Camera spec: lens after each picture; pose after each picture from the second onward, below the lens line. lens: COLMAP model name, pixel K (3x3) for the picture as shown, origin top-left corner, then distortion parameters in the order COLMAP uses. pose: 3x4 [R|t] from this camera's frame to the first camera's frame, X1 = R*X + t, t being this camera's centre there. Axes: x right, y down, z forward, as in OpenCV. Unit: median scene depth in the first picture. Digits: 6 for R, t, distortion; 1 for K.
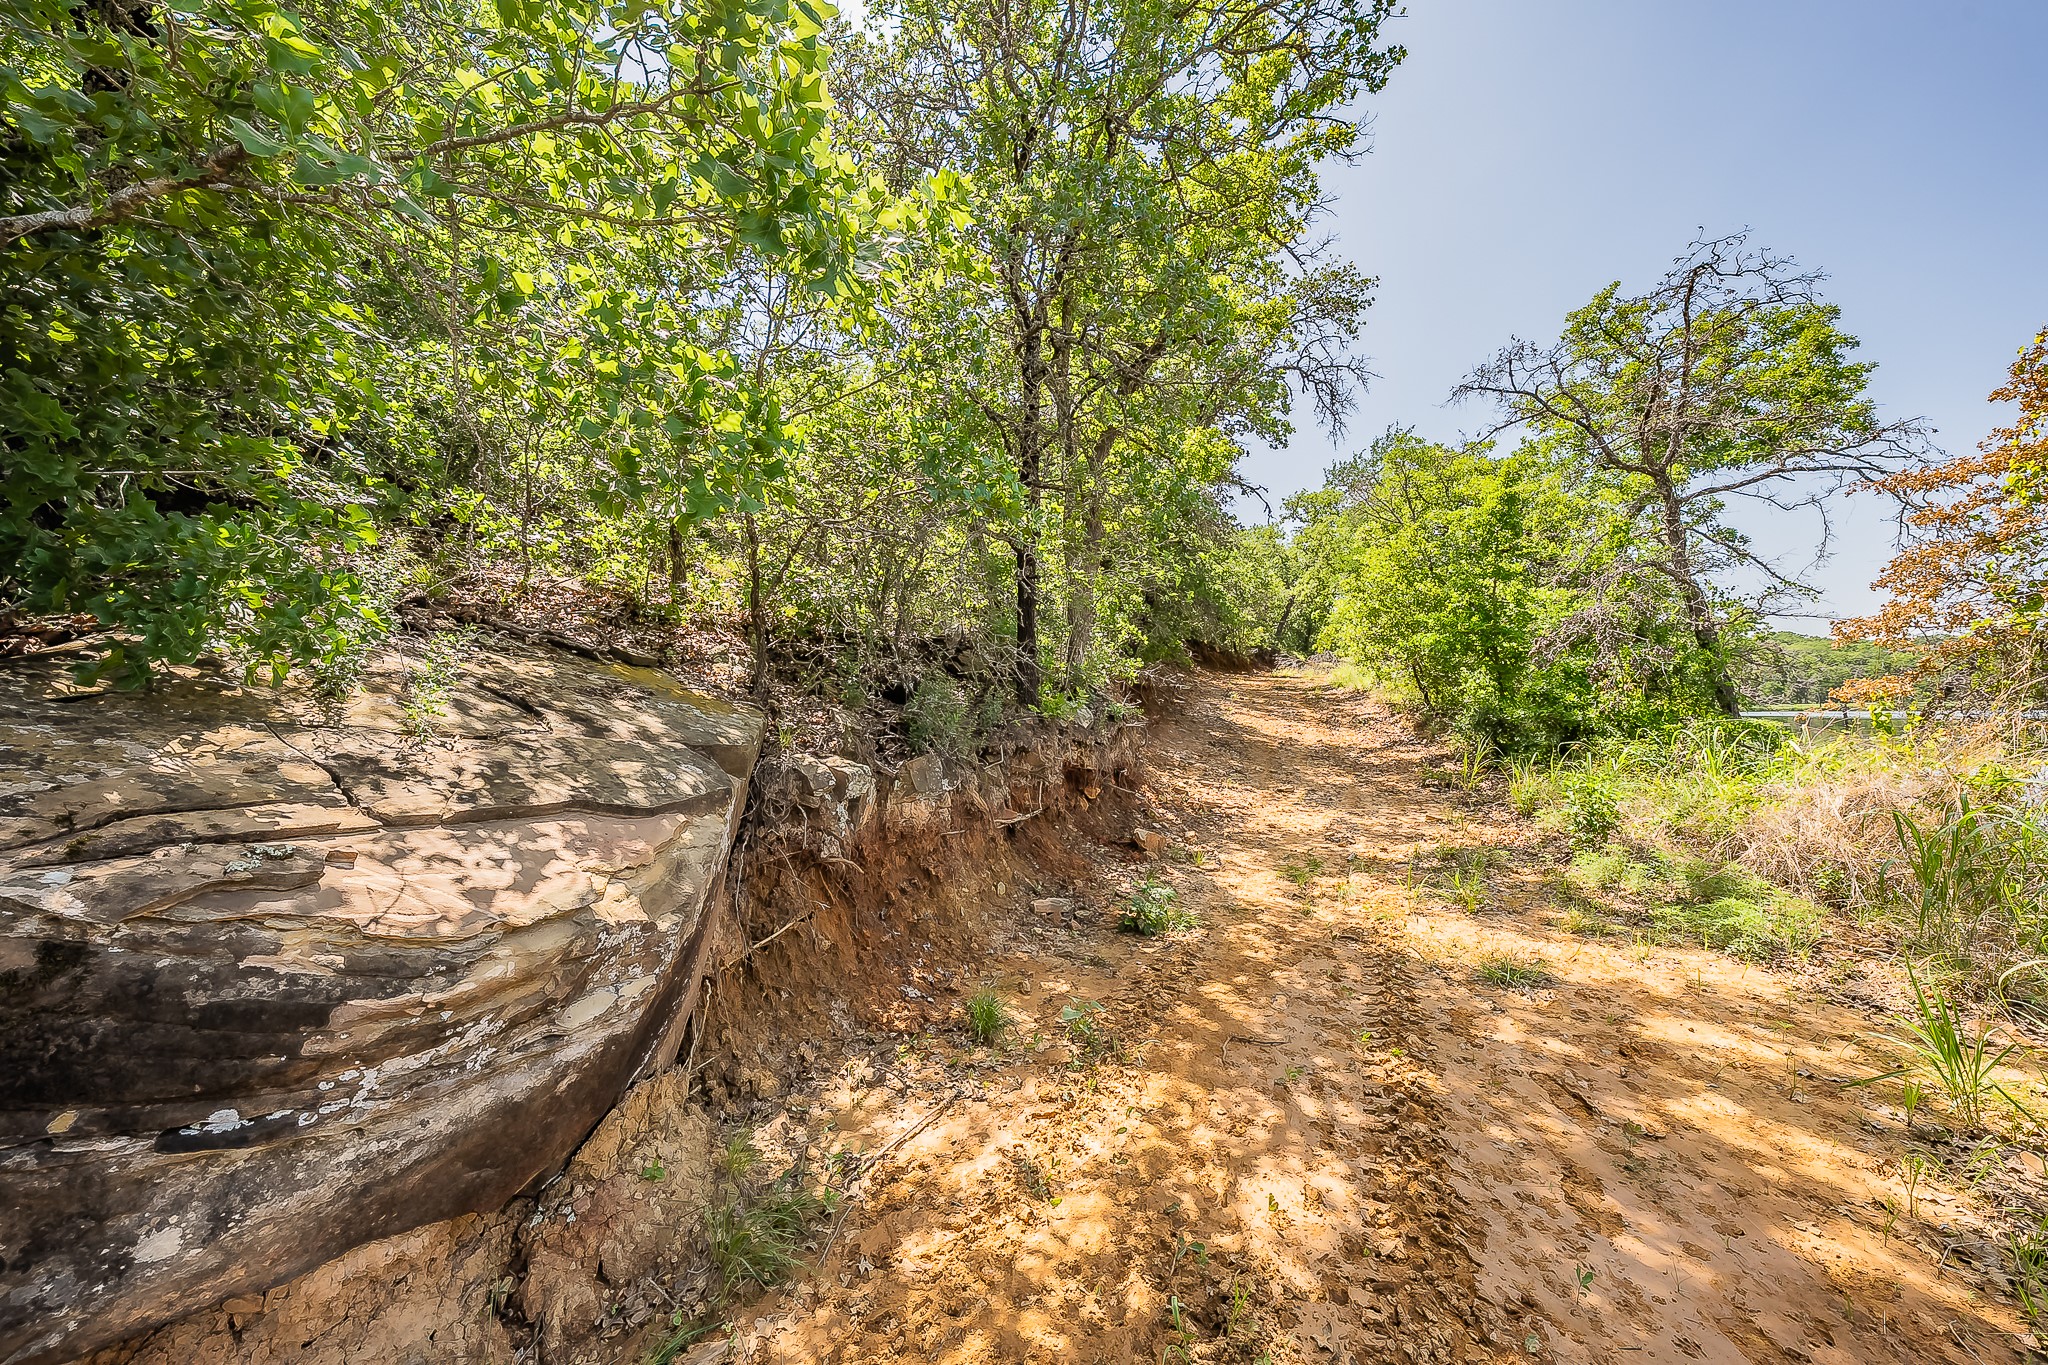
lens RADIAL K [[694.1, 0, 1016.3], [0, 694.1, 670.2], [0, 0, 1]] dist [-0.000738, 0.000476]
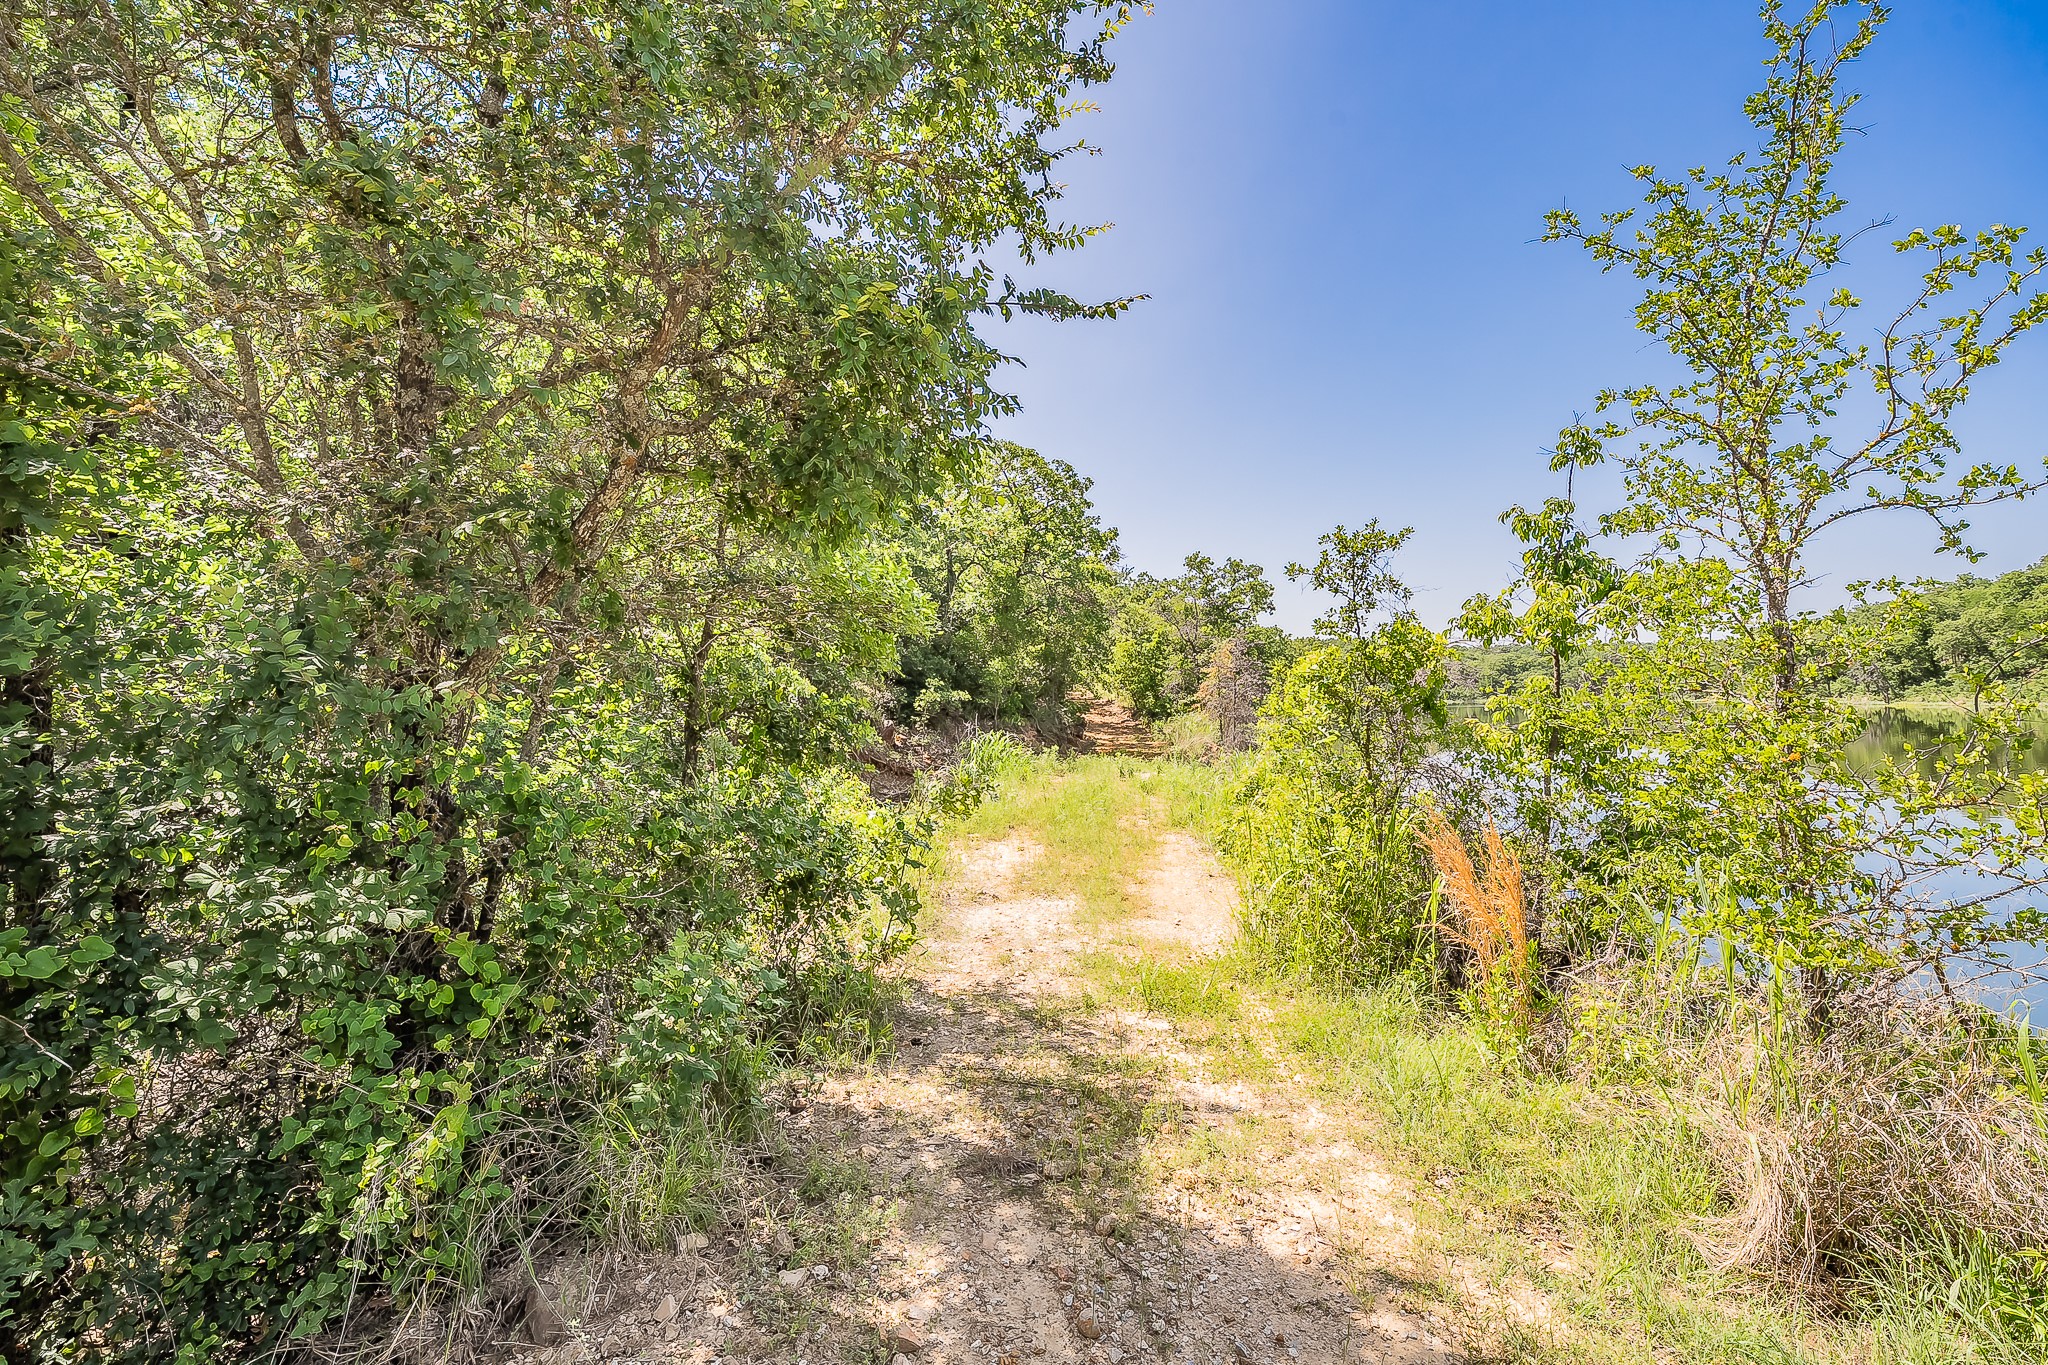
lens RADIAL K [[850.3, 0, 1024.5], [0, 850.3, 689.2], [0, 0, 1]] dist [0.000083, -0.000226]
pose [[0.923379, 0.001392, 0.383887, -1.316018], [-0.014140, 0.999438, 0.030387, -0.139530], [-0.383629, -0.033487, 0.922880, -2.304716]]
